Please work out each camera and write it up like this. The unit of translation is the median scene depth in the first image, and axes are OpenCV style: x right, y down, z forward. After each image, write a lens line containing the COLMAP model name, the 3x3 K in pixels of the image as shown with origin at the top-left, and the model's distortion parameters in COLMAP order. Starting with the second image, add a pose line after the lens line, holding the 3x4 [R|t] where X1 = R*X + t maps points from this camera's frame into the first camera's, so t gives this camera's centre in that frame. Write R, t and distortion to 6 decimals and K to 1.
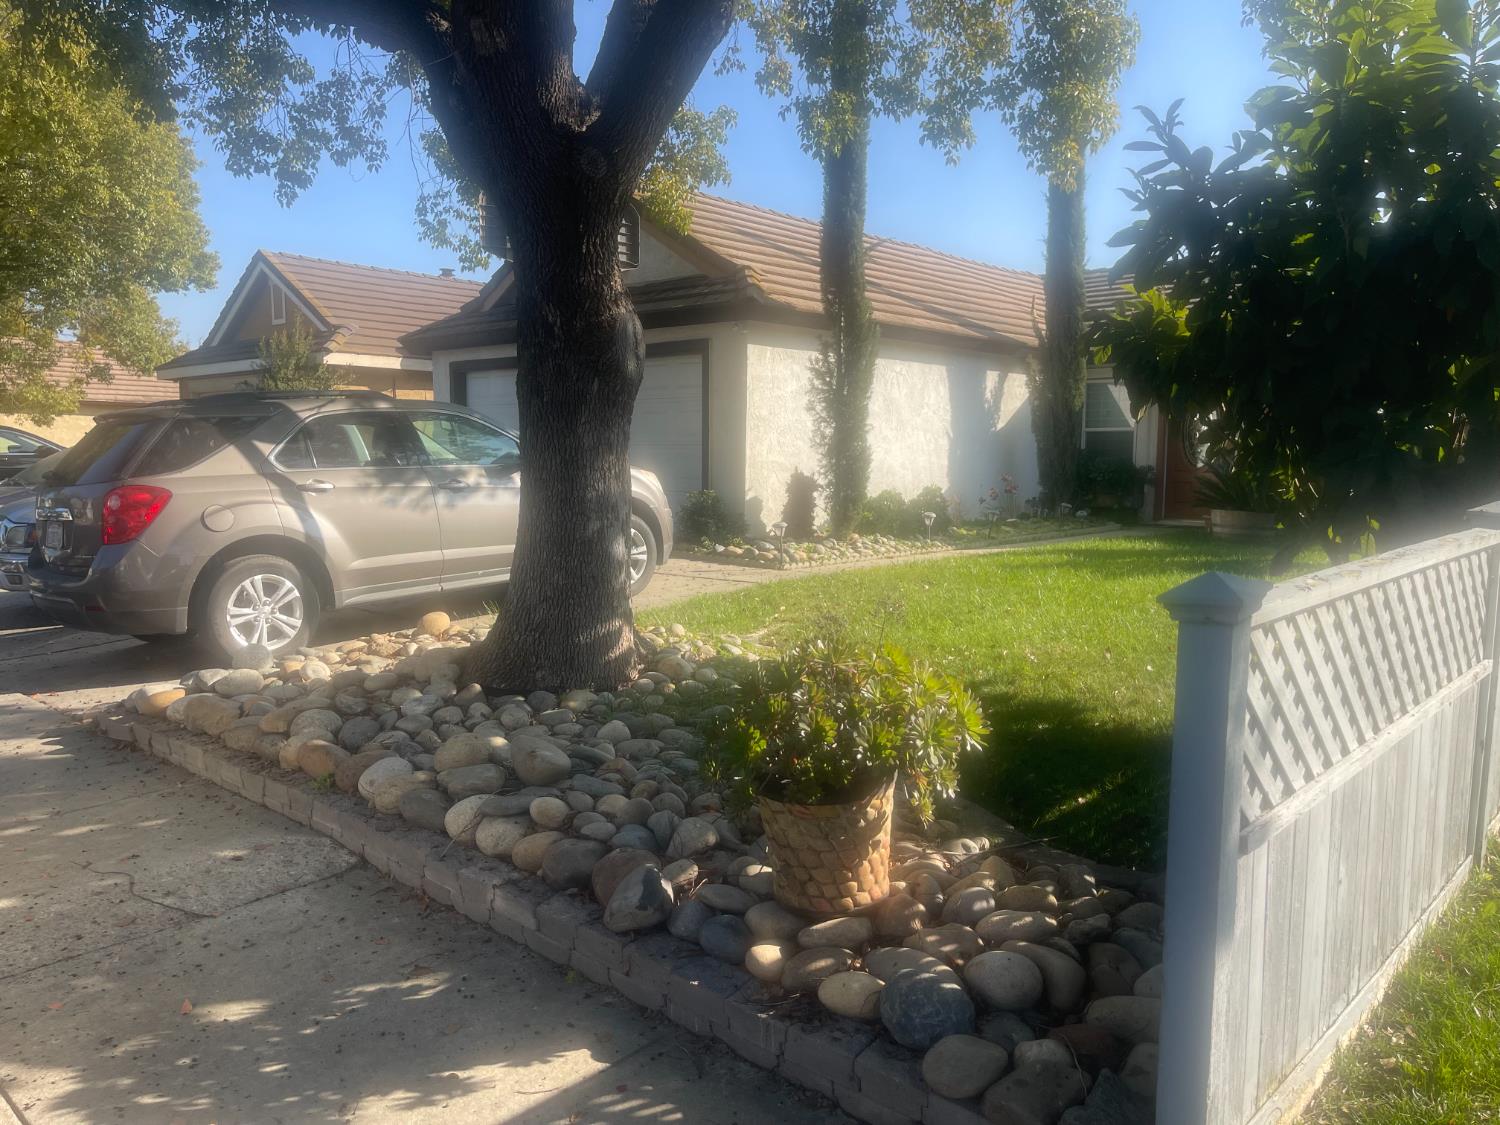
lens RADIAL K [[1146.9, 0, 747.1], [0, 1146.9, 580.9], [0, 0, 1]] dist [0.034605, 0.001736]
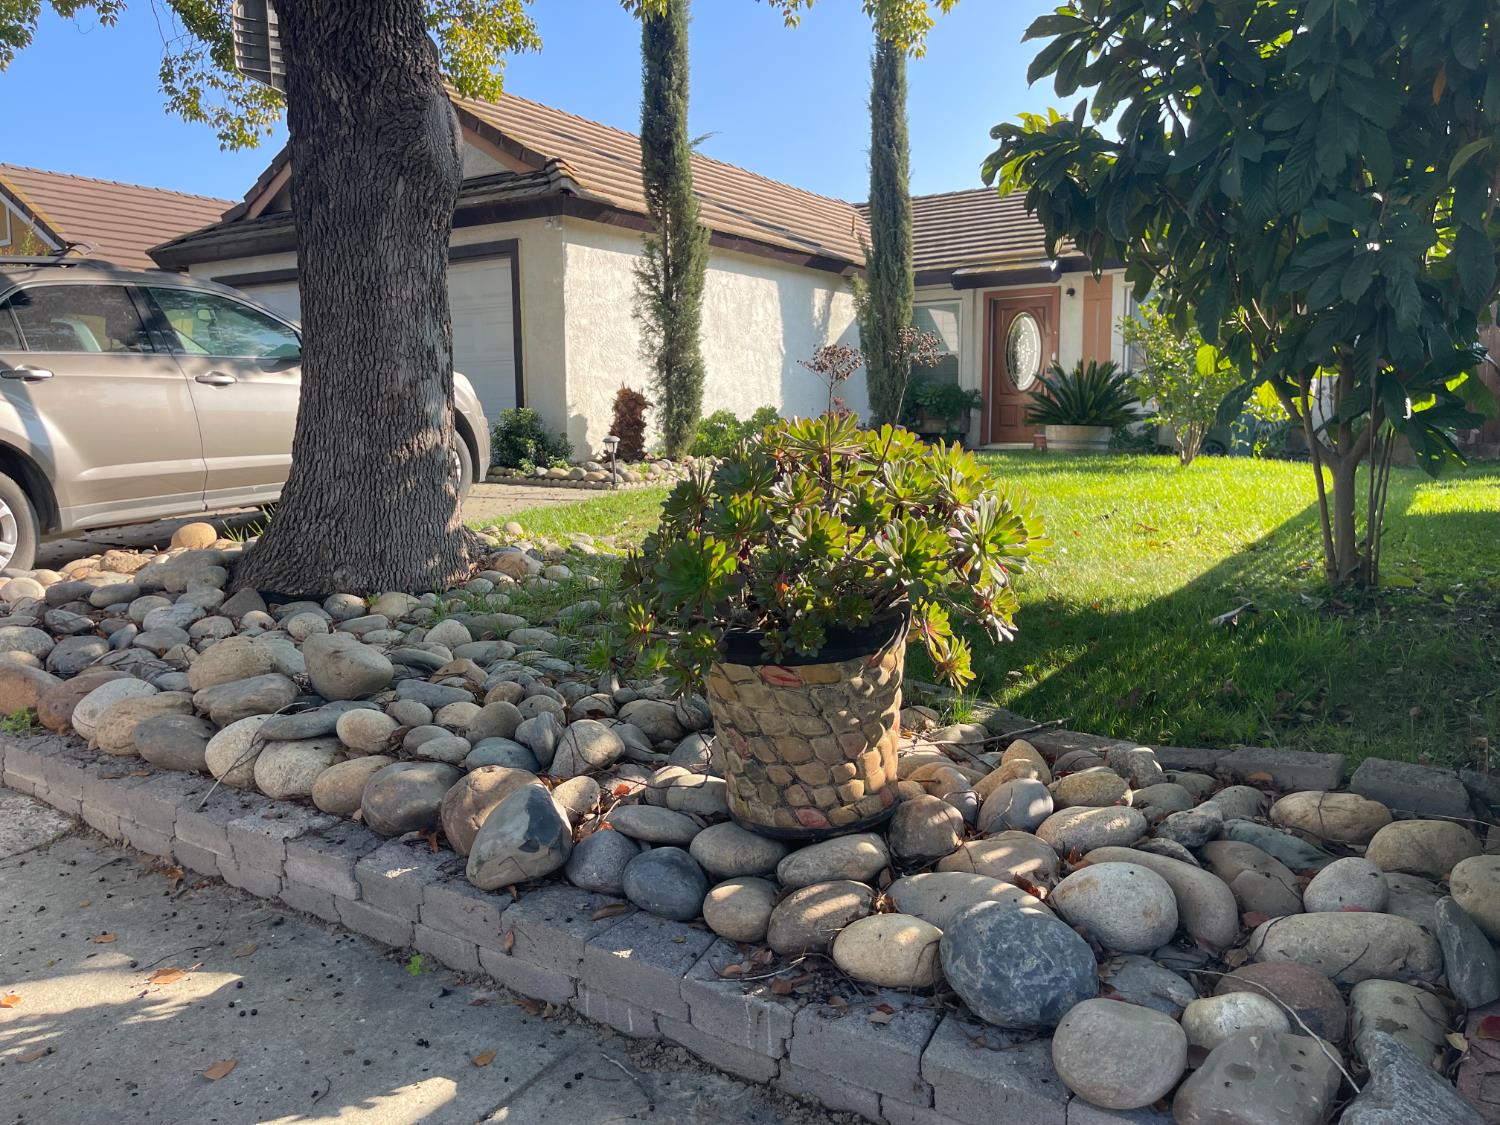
lens RADIAL K [[1145.9, 0, 750.0], [0, 1145.9, 562.5], [0, 0, 1]] dist [0.067641, -0.086334]
pose [[0.984868, -0.037407, 0.169224, -0.052129], [0.034224, 0.999179, 0.021694, 0.082391], [-0.169896, -0.015574, 0.985339, 0.248093]]
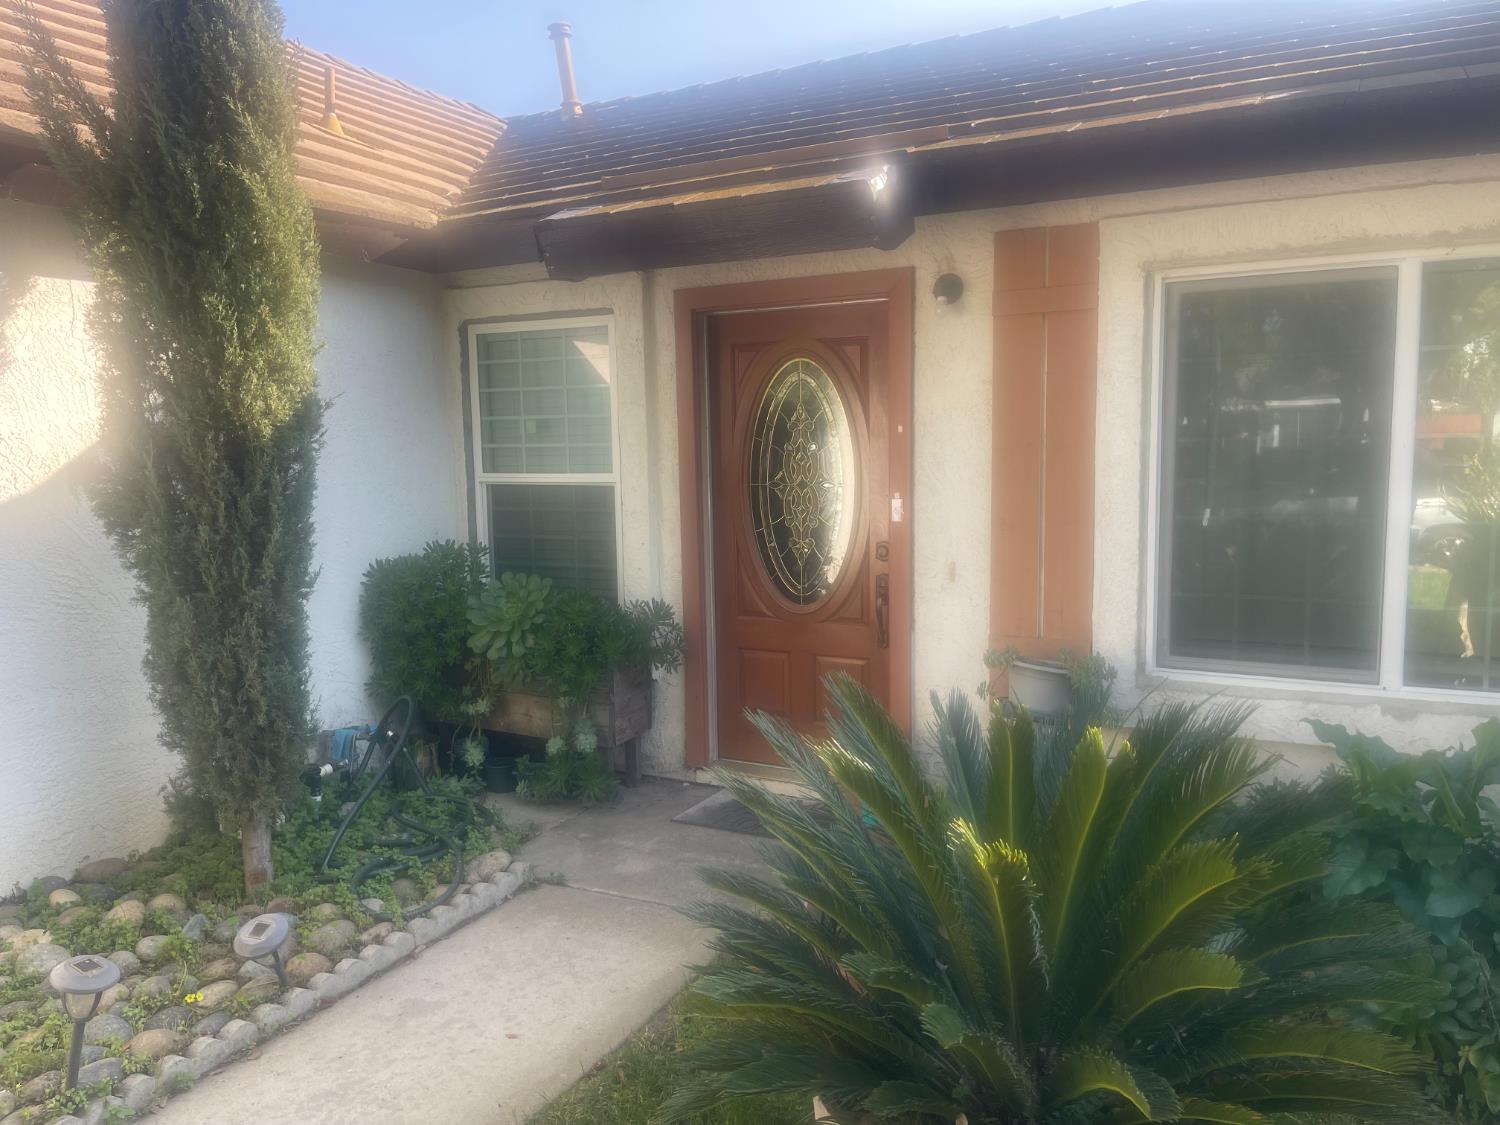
lens RADIAL K [[1118.2, 0, 750.0], [0, 1118.2, 562.5], [0, 0, 1]] dist [-0.005492, -0.004062]
pose [[0.968676, -0.049023, 0.243443, 1.221559], [0.047461, 0.998798, 0.012281, -0.457333], [-0.243752, -0.000342, 0.969838, 2.874213]]
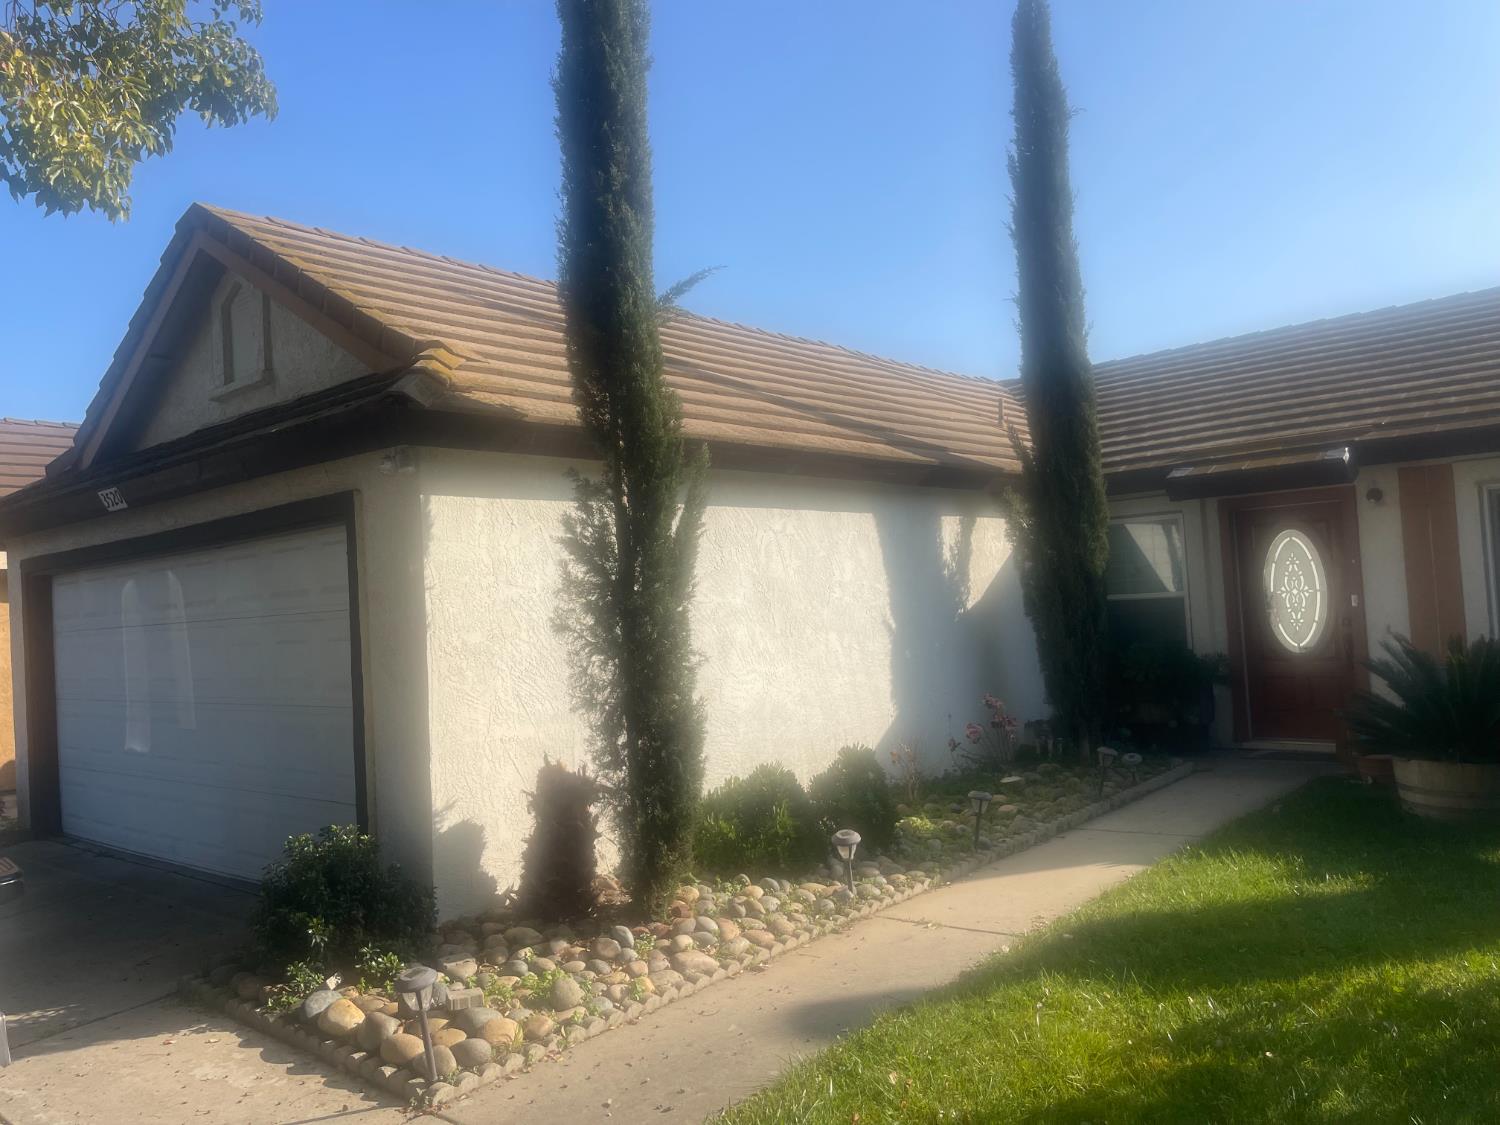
lens RADIAL K [[1145.9, 0, 750.0], [0, 1145.9, 562.5], [0, 0, 1]] dist [0.067641, -0.086334]
pose [[0.997368, -0.063262, 0.035416, 0.338726], [0.067706, 0.987417, -0.142913, -0.313086], [-0.025930, 0.144934, 0.989101, 1.609757]]
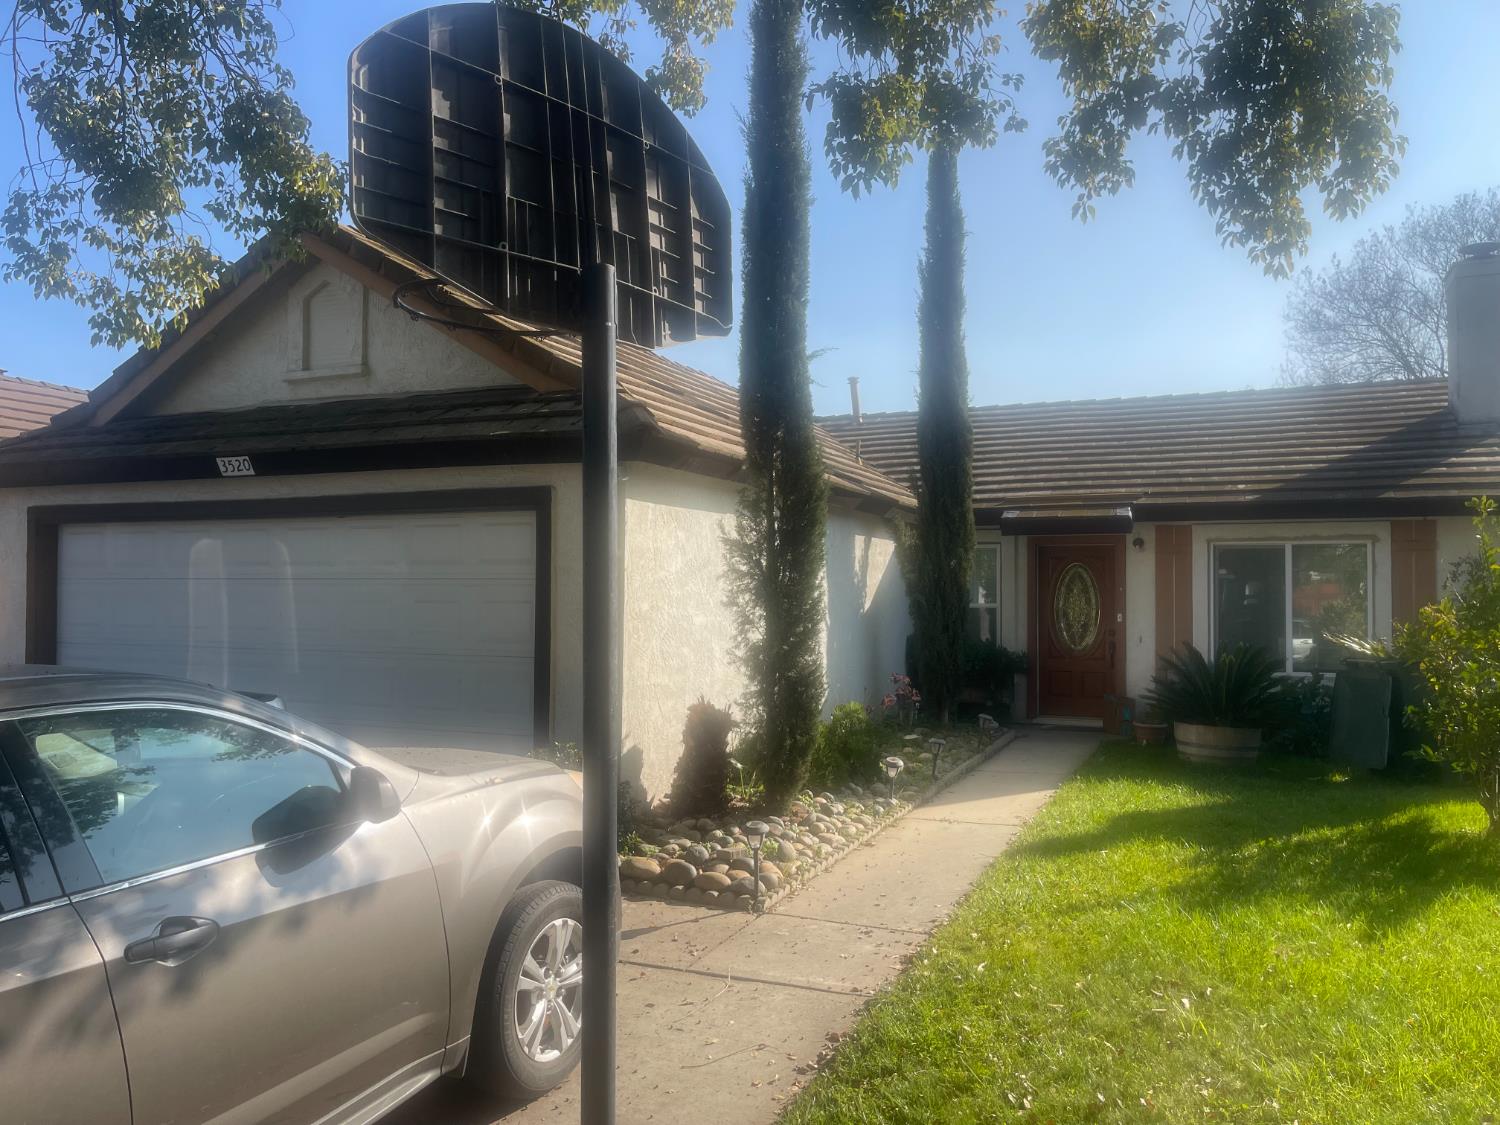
lens RADIAL K [[1146.9, 0, 747.1], [0, 1146.9, 580.9], [0, 0, 1]] dist [0.034605, 0.001736]
pose [[0.941236, 0.000938, 0.337749, -0.430510], [0.038339, 0.993236, -0.109604, -0.278048], [-0.335567, 0.116112, 0.934833, 1.232477]]
